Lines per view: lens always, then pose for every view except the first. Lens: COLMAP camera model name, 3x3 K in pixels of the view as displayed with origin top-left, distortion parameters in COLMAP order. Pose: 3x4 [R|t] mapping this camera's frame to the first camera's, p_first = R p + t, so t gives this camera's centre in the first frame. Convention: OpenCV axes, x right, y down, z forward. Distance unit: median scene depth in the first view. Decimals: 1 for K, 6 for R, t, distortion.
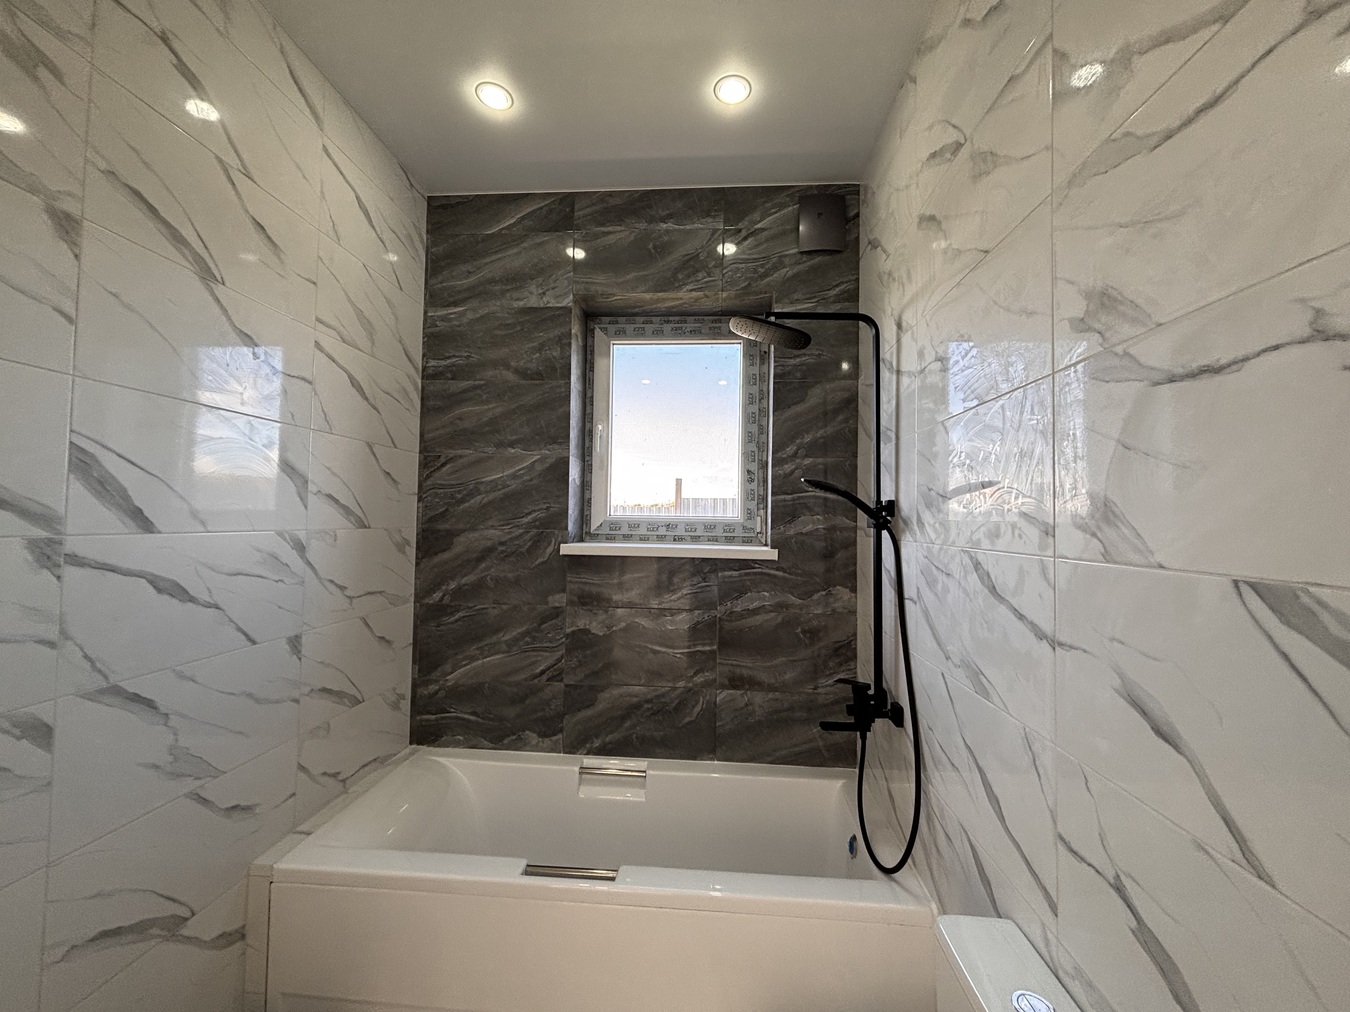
lens RADIAL K [[541.0, 0, 676.6], [0, 541.0, 502.5], [0, 0, 1]] dist [0.001620, -0.000408]
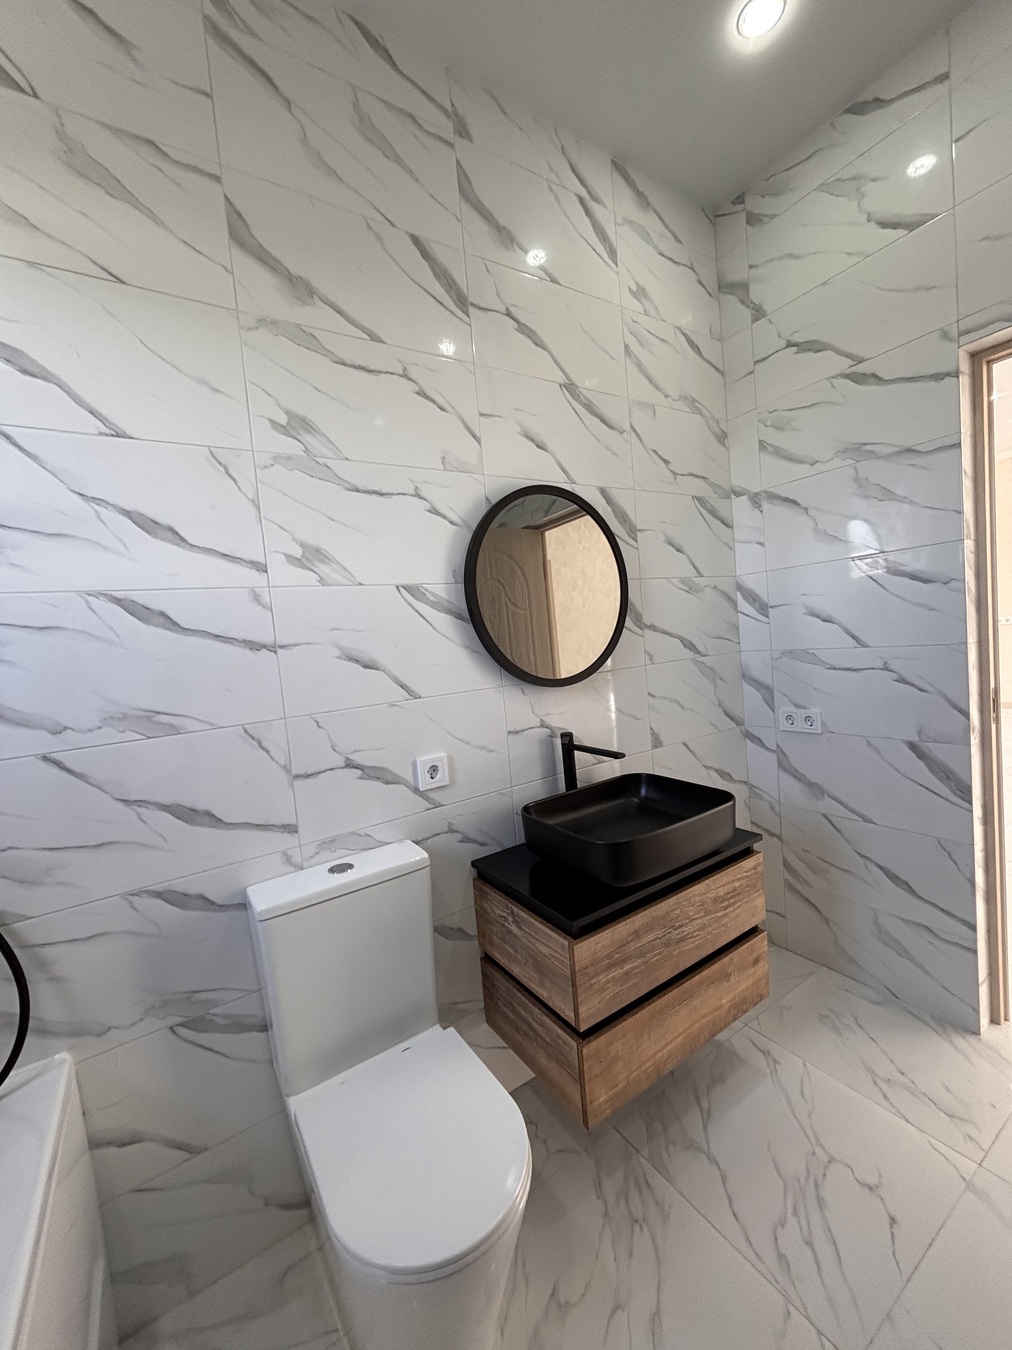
lens RADIAL K [[541.0, 0, 506.0], [0, 541.0, 675.0], [0, 0, 1]] dist [0.001620, -0.000408]
pose [[-0.600946, -0.020451, 0.799028, -0.334728], [0.053298, 0.996422, 0.065589, 0.113479], [-0.797510, 0.082002, -0.597706, 0.577481]]
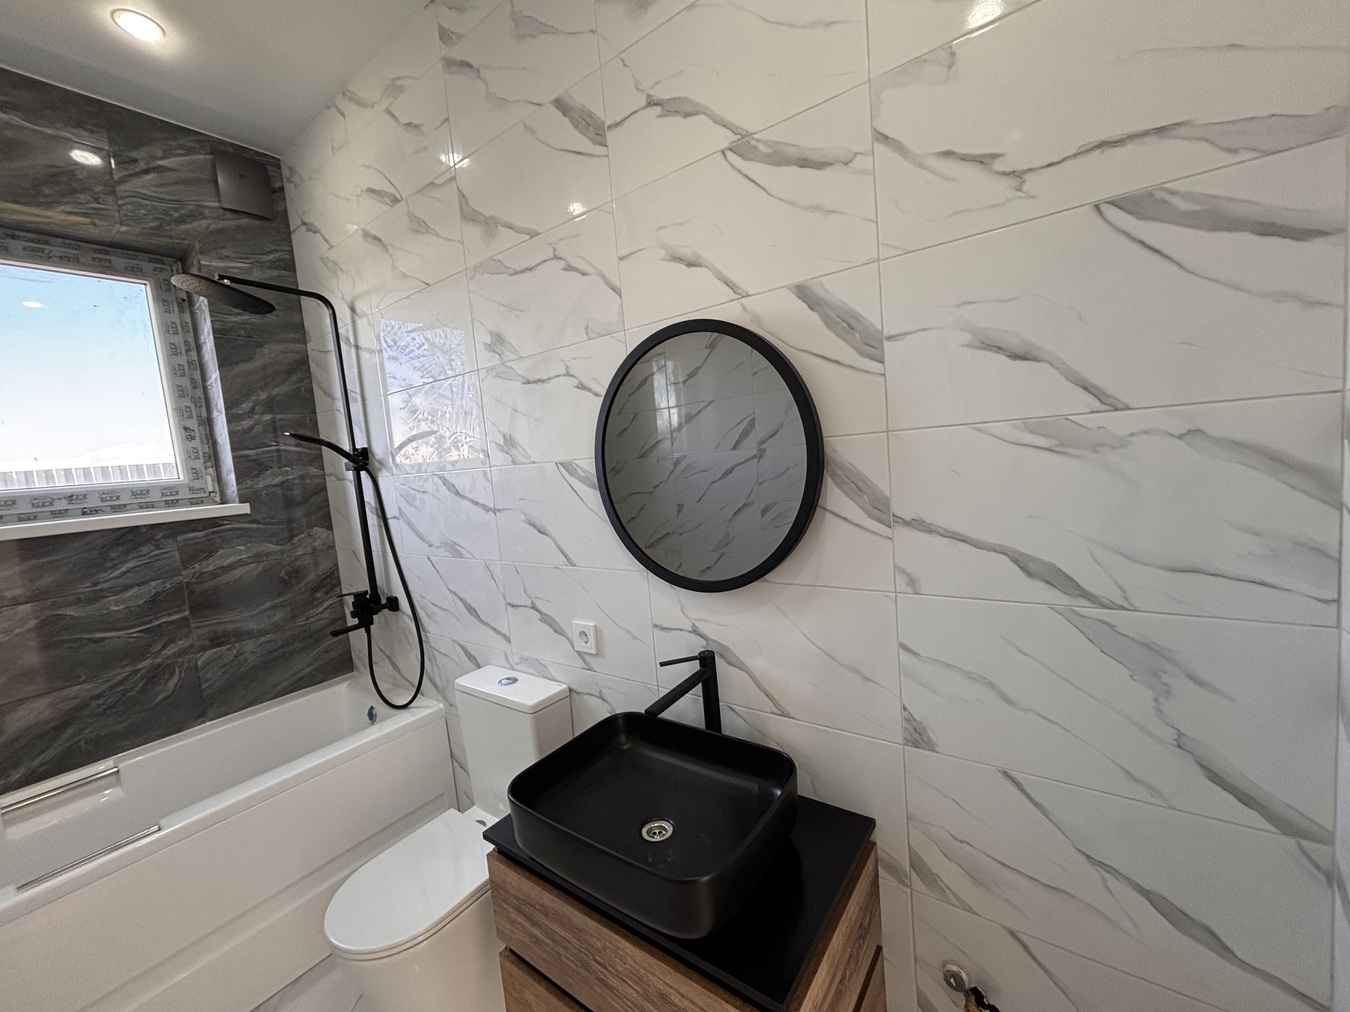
lens RADIAL K [[542.5, 0, 671.8], [0, 542.5, 504.3], [0, 0, 1]] dist [0.000907, -0.000157]
pose [[0.528418, -0.141559, 0.837100, -0.255231], [0.068444, 0.989895, 0.124192, 0.014835], [-0.846221, -0.008331, 0.532767, -0.249268]]
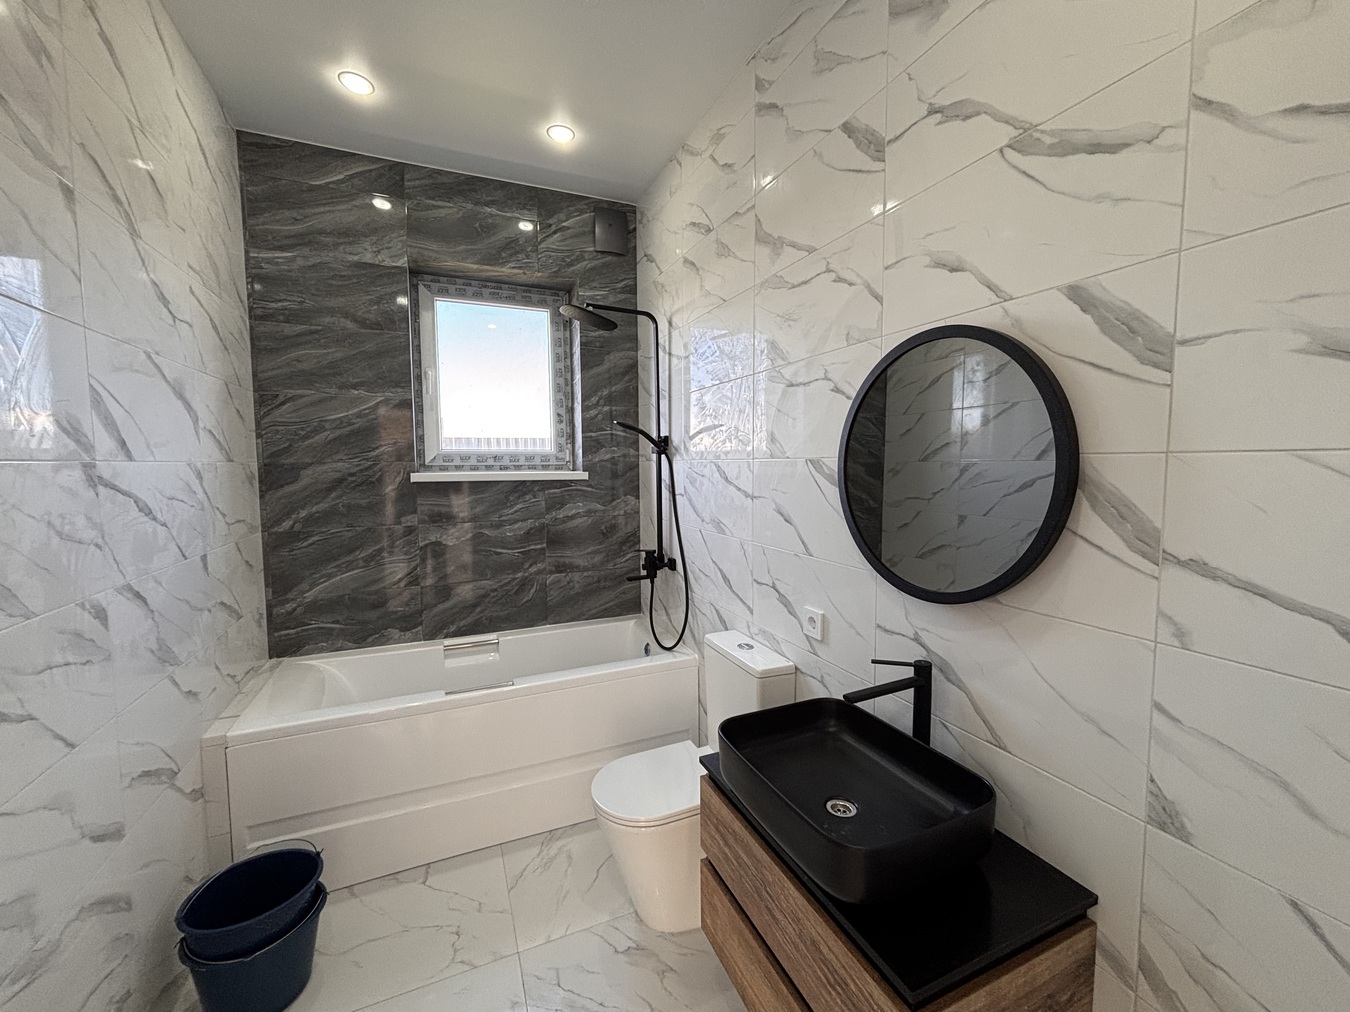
lens RADIAL K [[540.4, 0, 676.6], [0, 540.4, 504.8], [0, 0, 1]] dist [0.013197, -0.004440]
pose [[0.883822, -0.059651, 0.464006, -0.261440], [0.007124, 0.993439, 0.114143, 0.013445], [-0.467770, -0.097577, 0.878447, -0.345390]]
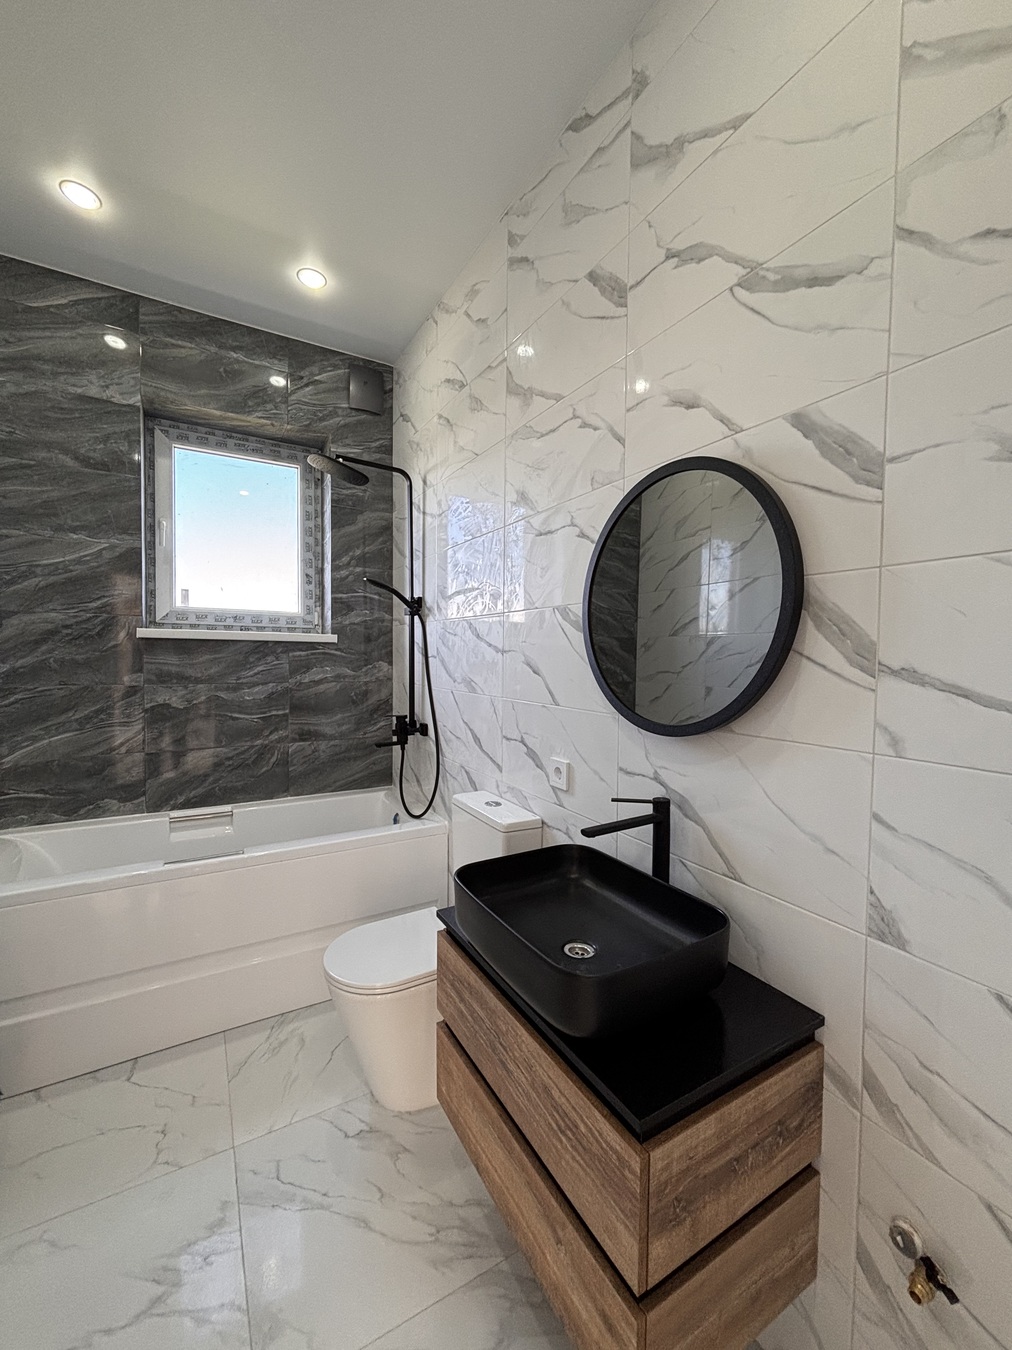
lens RADIAL K [[542.5, 0, 504.6], [0, 542.5, 677.5], [0, 0, 1]] dist [0.000907, -0.000157]
pose [[0.826875, -0.030325, 0.561568, -0.223213], [-0.015989, 0.996874, 0.077374, 0.081844], [-0.562158, -0.072958, 0.823805, -0.343570]]
